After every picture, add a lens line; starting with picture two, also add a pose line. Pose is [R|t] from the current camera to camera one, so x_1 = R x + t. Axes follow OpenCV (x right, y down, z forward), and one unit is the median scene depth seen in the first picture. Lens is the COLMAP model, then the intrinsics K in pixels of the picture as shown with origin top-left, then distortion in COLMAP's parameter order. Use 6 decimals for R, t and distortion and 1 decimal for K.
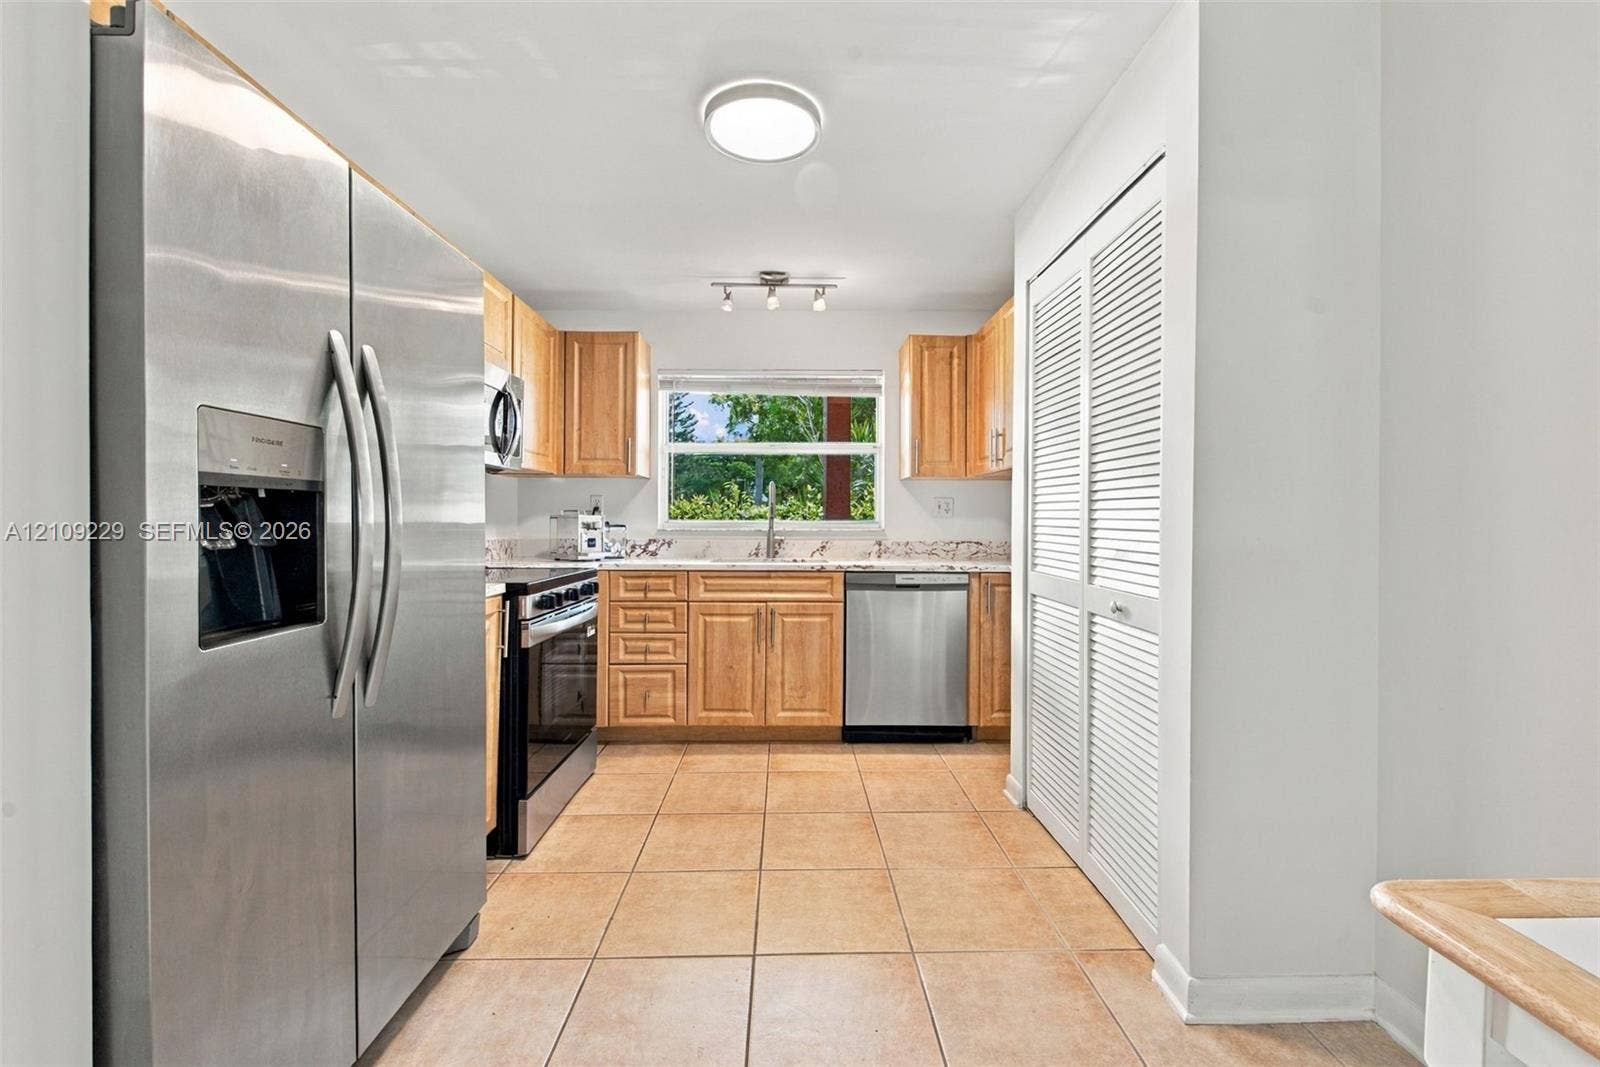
lens RADIAL K [[653.6, 0, 802.6], [0, 653.6, 522.2], [0, 0, 1]] dist [0.007318, -0.003012]
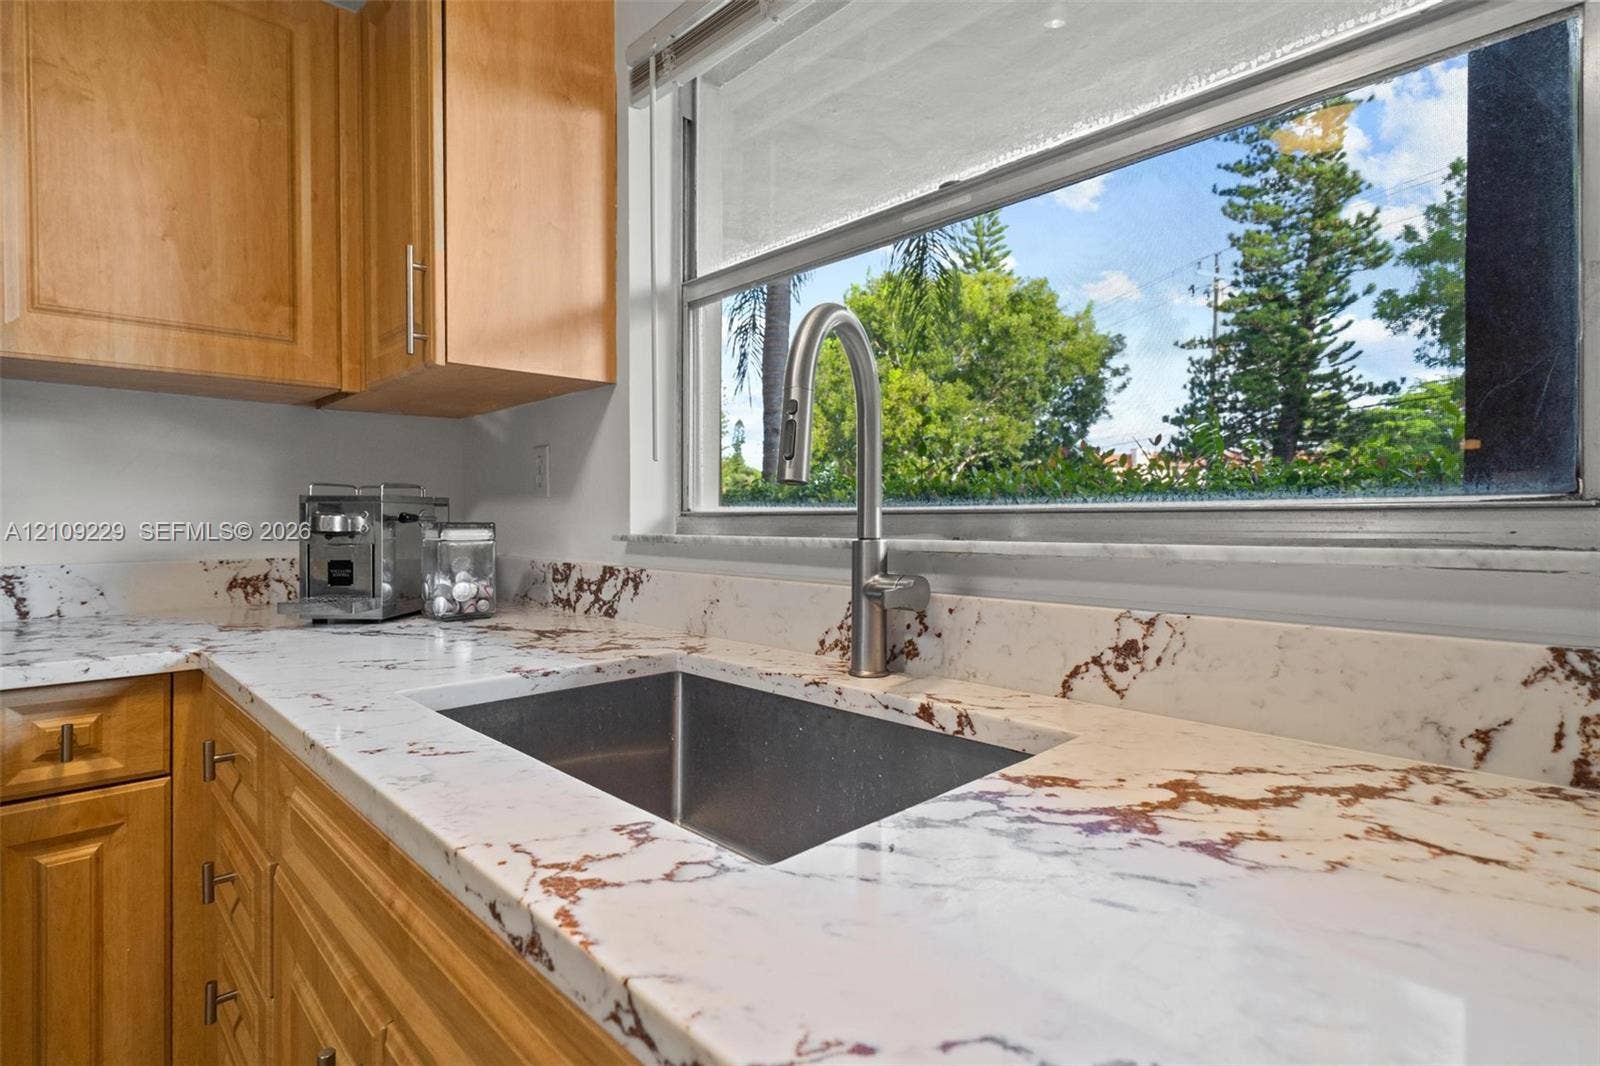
lens RADIAL K [[787.5, 0, 787.9], [0, 787.5, 519.1], [0, 0, 1]] dist [0.000555, -0.002153]
pose [[0.682282, -0.004531, -0.731075, 0.146042], [0.007349, 0.999973, 0.000661, 0.003541], [0.731052, -0.005823, 0.682297, 0.940805]]
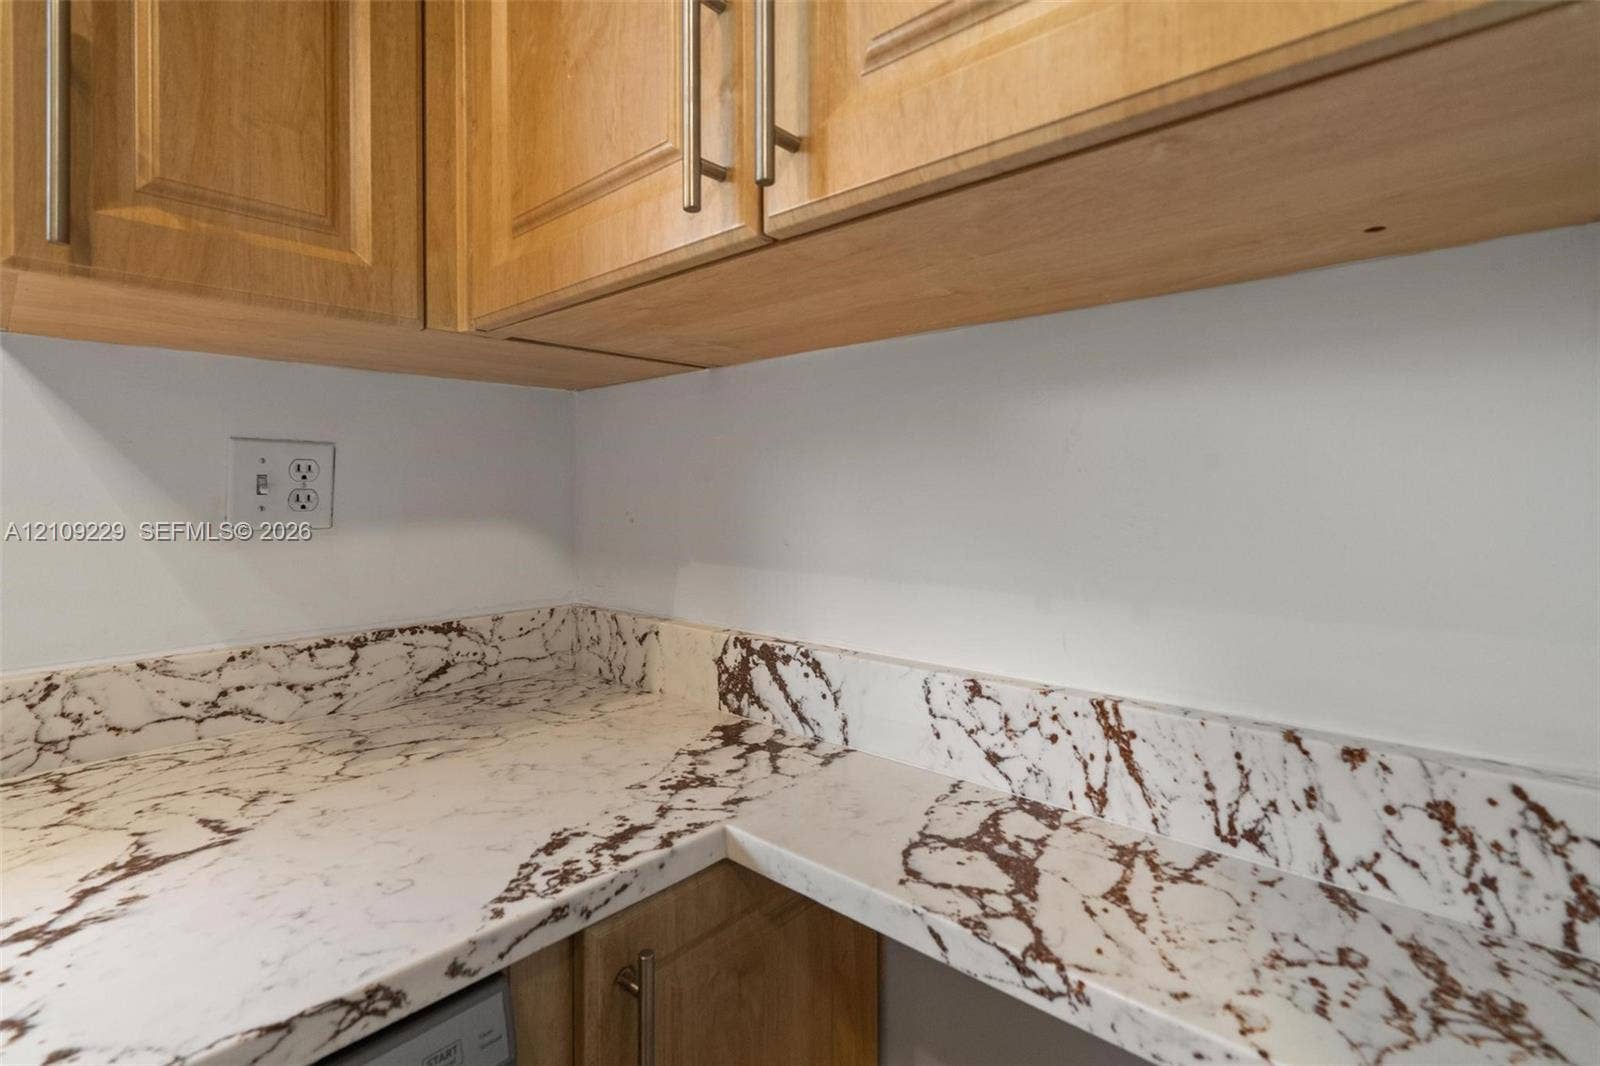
lens RADIAL K [[733.3, 0, 790.1], [0, 733.3, 493.4], [0, 0, 1]] dist [-0.002972, -0.000480]
pose [[0.688996, -0.011557, 0.724673, 0.186450], [0.008958, 0.999932, 0.007431, -0.024200], [-0.724710, 0.001372, 0.689053, 0.851569]]
